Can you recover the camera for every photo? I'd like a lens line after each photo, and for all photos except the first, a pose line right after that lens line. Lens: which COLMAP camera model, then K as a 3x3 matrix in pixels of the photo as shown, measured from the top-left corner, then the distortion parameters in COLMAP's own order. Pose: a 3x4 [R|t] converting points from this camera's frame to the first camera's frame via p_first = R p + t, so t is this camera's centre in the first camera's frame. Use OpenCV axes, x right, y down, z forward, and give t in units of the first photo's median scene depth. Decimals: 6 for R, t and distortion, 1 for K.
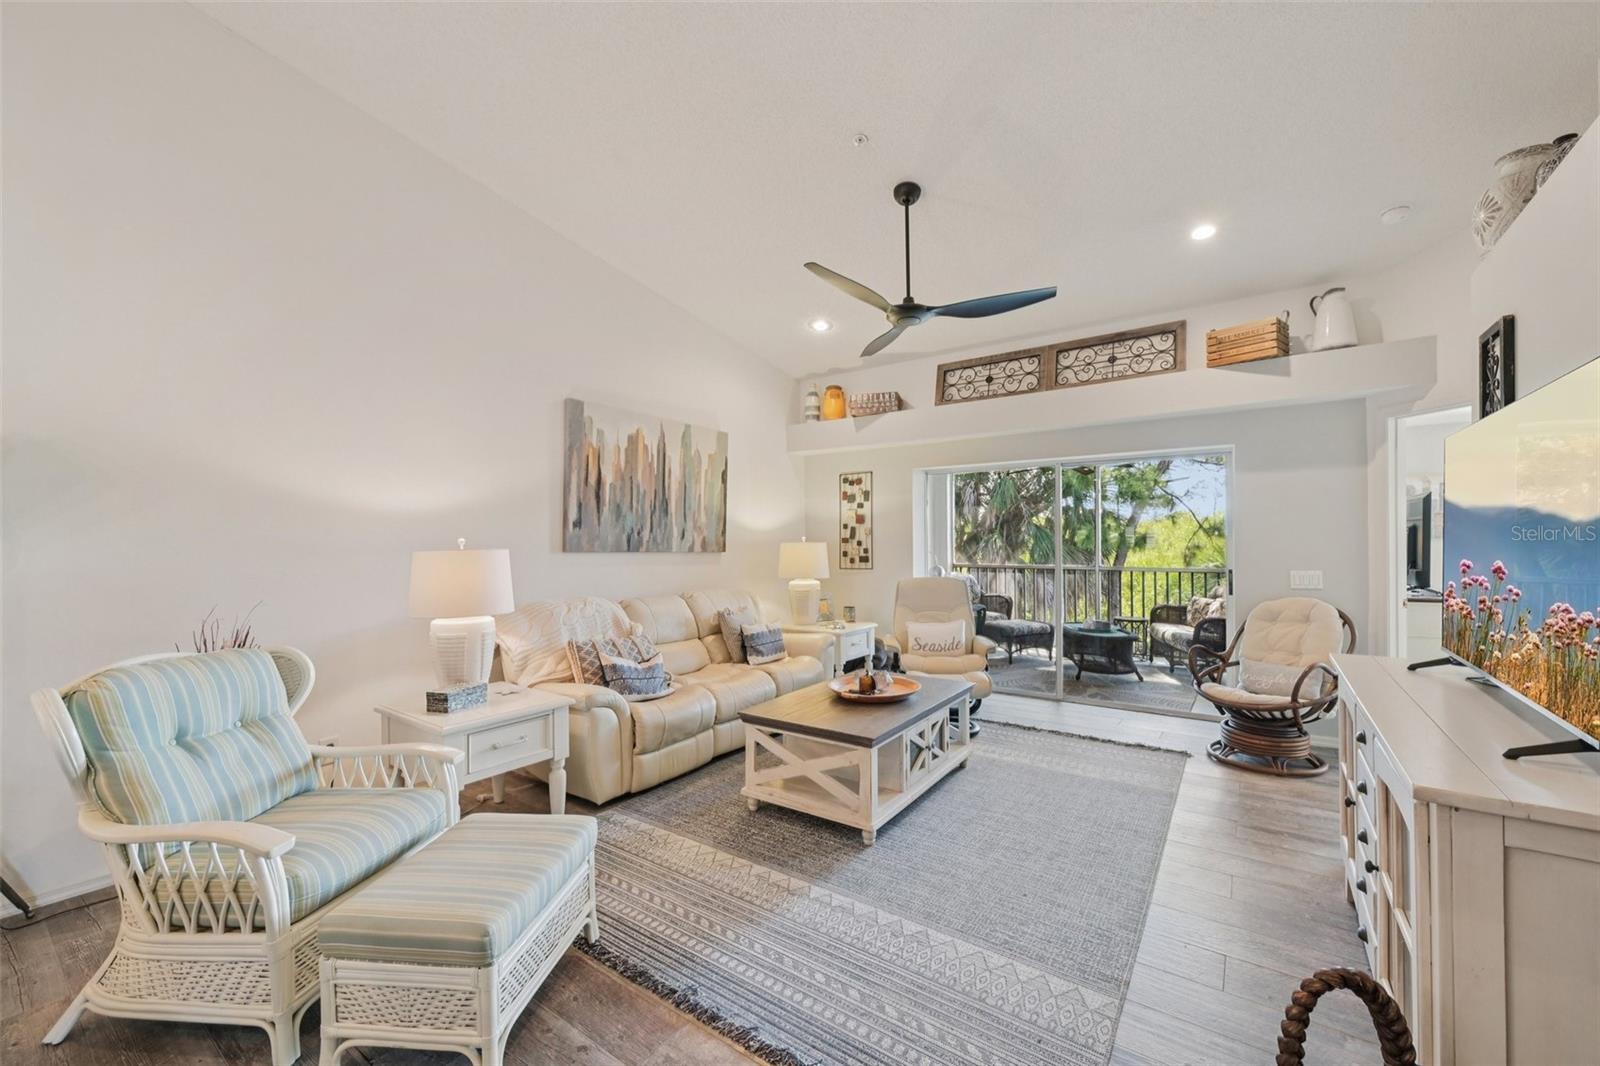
lens RADIAL K [[632.8, 0, 799.8], [0, 632.8, 539.0], [0, 0, 1]] dist [0.001236, 0.000084]
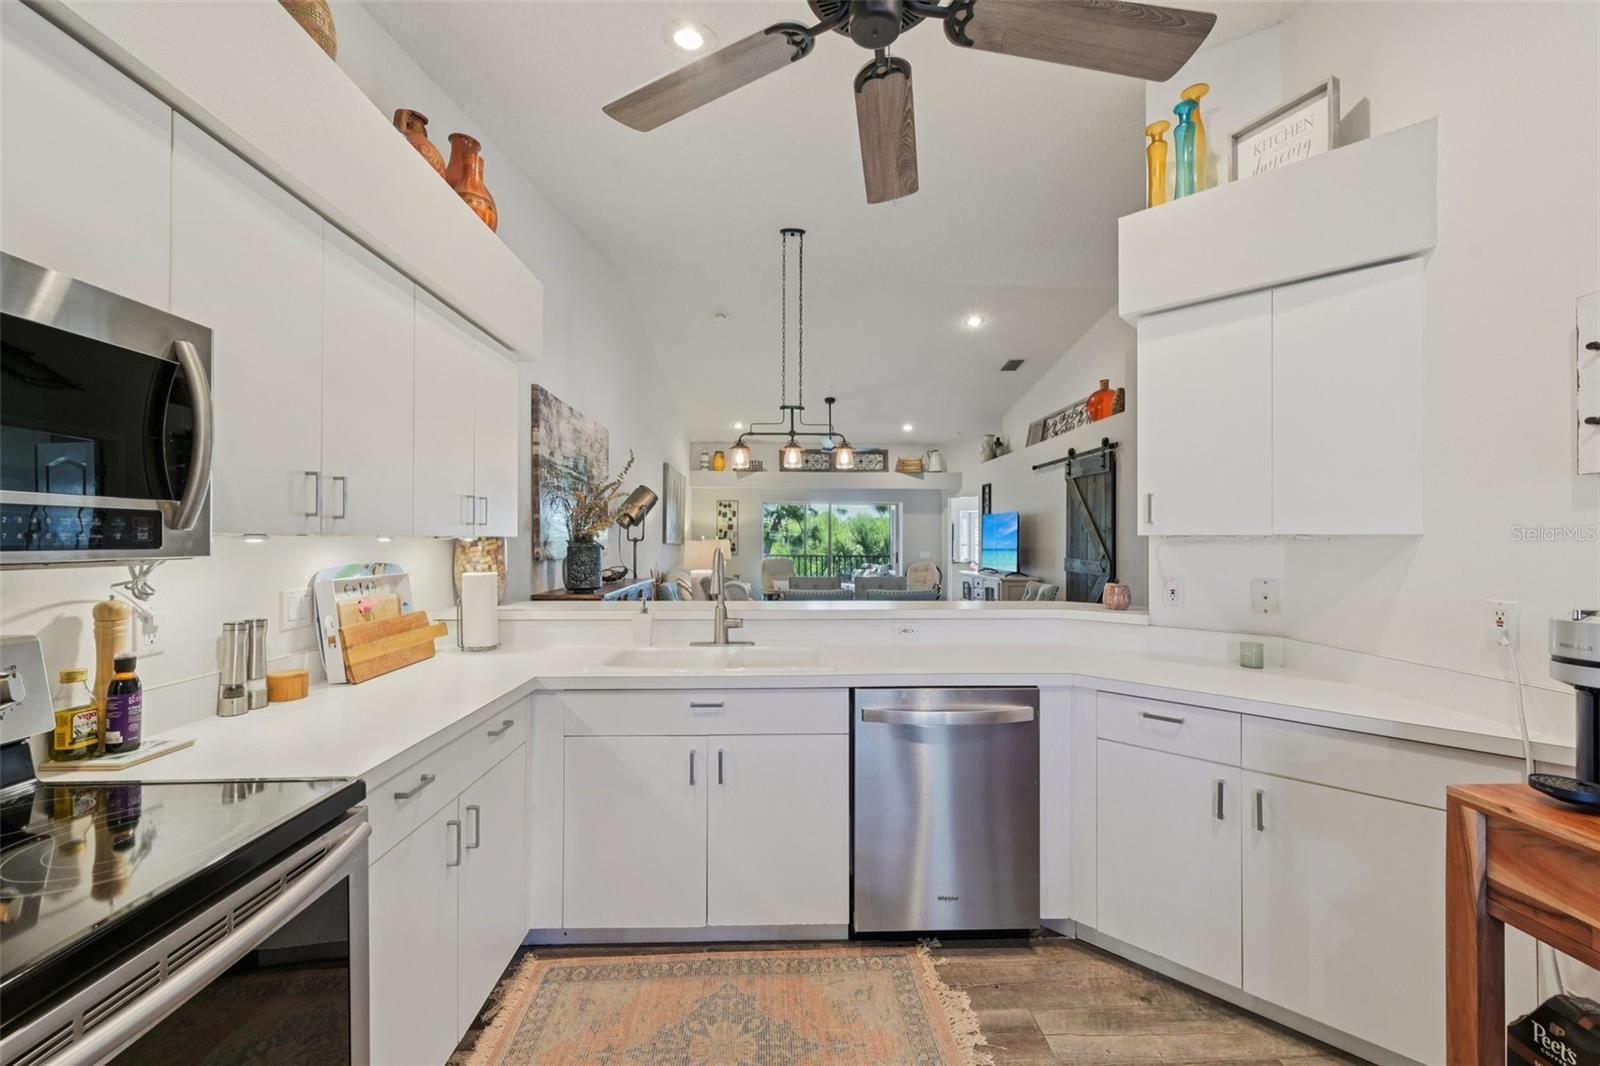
lens RADIAL K [[634.6, 0, 800.0], [0, 634.6, 533.0], [0, 0, 1]] dist [-0.001086, -0.000117]
pose [[0.784501, 0.016278, 0.619913, -1.097322], [-0.010212, 0.999859, -0.013332, 0.009690], [-0.620043, 0.004129, 0.784557, -0.667329]]
